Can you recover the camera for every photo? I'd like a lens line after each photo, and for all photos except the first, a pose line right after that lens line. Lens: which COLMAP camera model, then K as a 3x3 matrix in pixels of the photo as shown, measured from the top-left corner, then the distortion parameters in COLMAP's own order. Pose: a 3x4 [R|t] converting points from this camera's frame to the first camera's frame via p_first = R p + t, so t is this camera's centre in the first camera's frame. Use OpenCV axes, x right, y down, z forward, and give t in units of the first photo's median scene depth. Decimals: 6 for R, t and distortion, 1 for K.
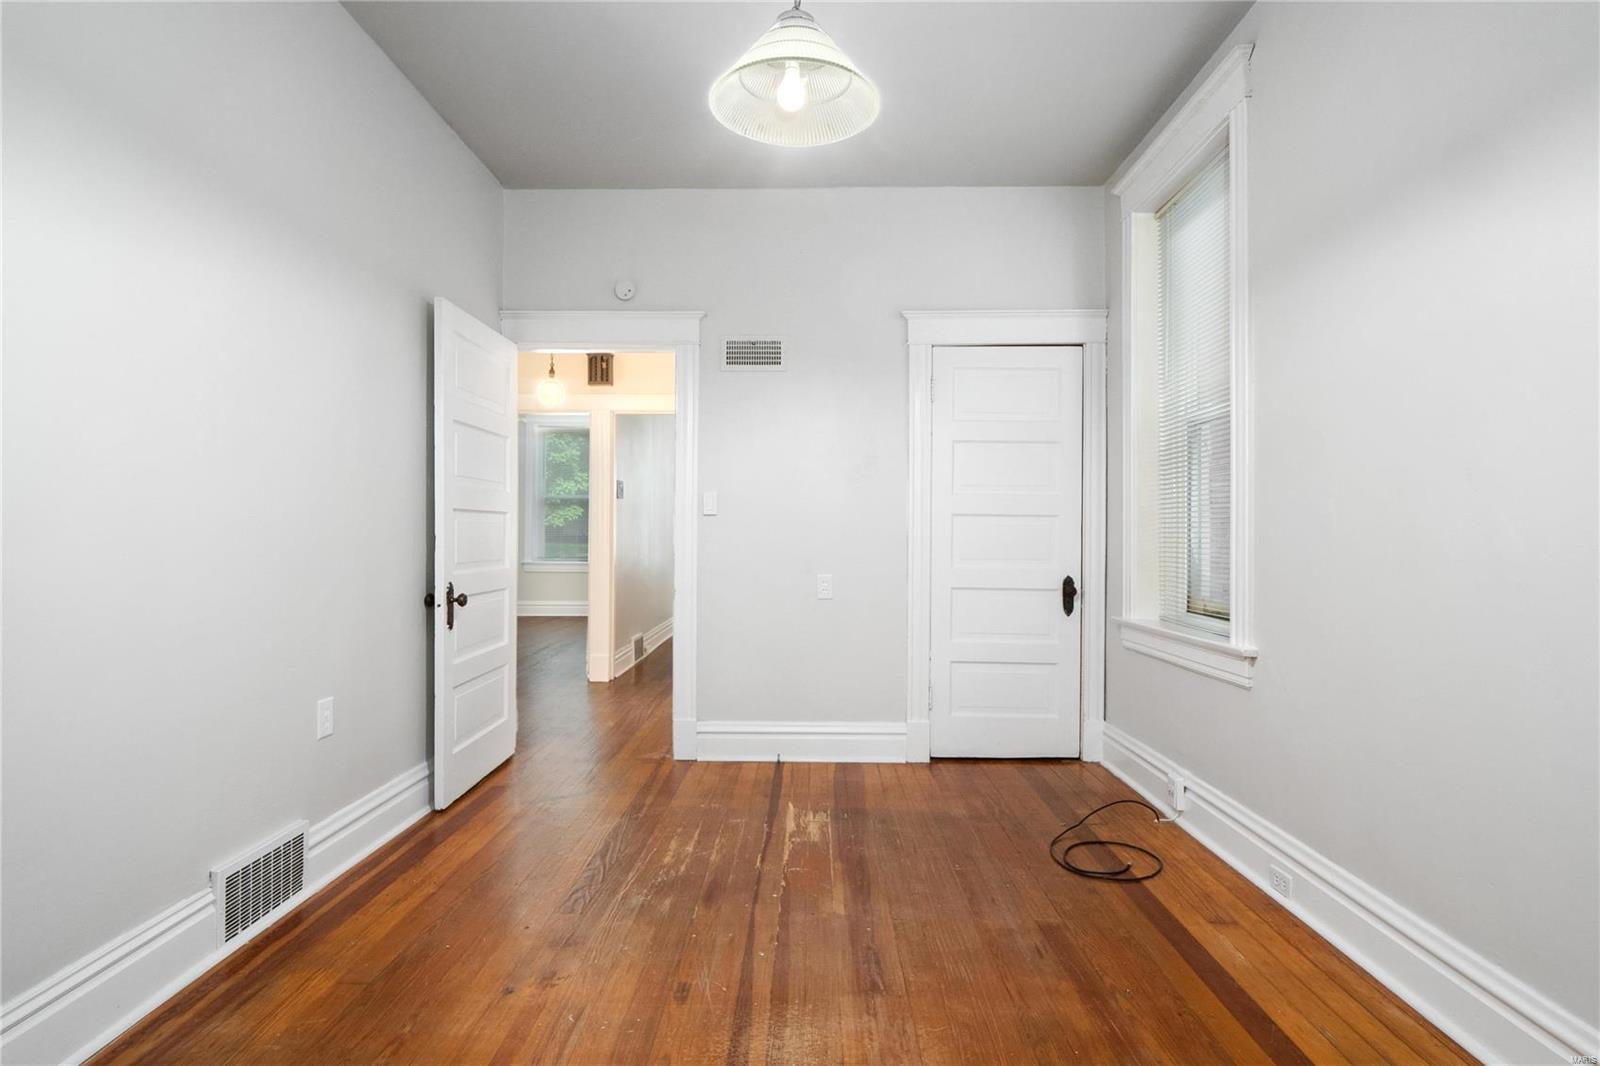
lens RADIAL K [[792.8, 0, 797.4], [0, 792.8, 523.9], [0, 0, 1]] dist [0.011234, -0.000706]
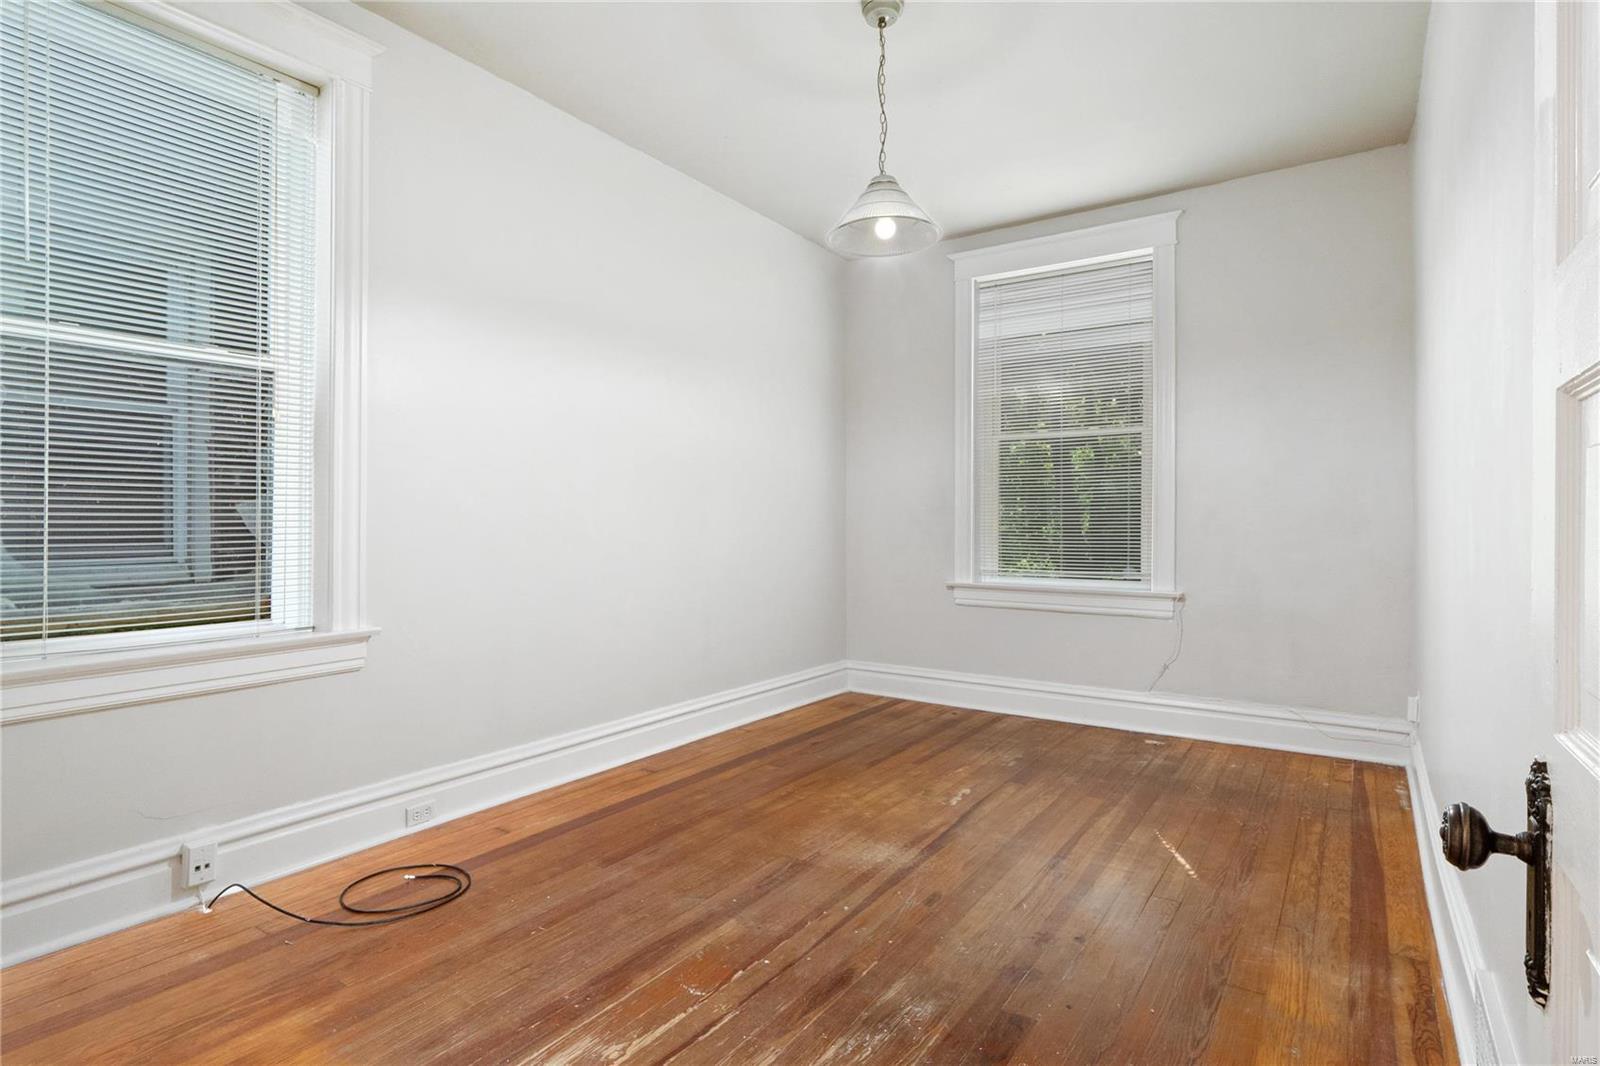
lens RADIAL K [[792.8, 0, 797.4], [0, 792.8, 523.9], [0, 0, 1]] dist [0.011234, -0.000706]
pose [[-0.825346, -0.007042, 0.564583, -0.570037], [-0.016292, 0.999803, -0.011346, 0.028571], [-0.564392, -0.018563, -0.825298, 1.850529]]
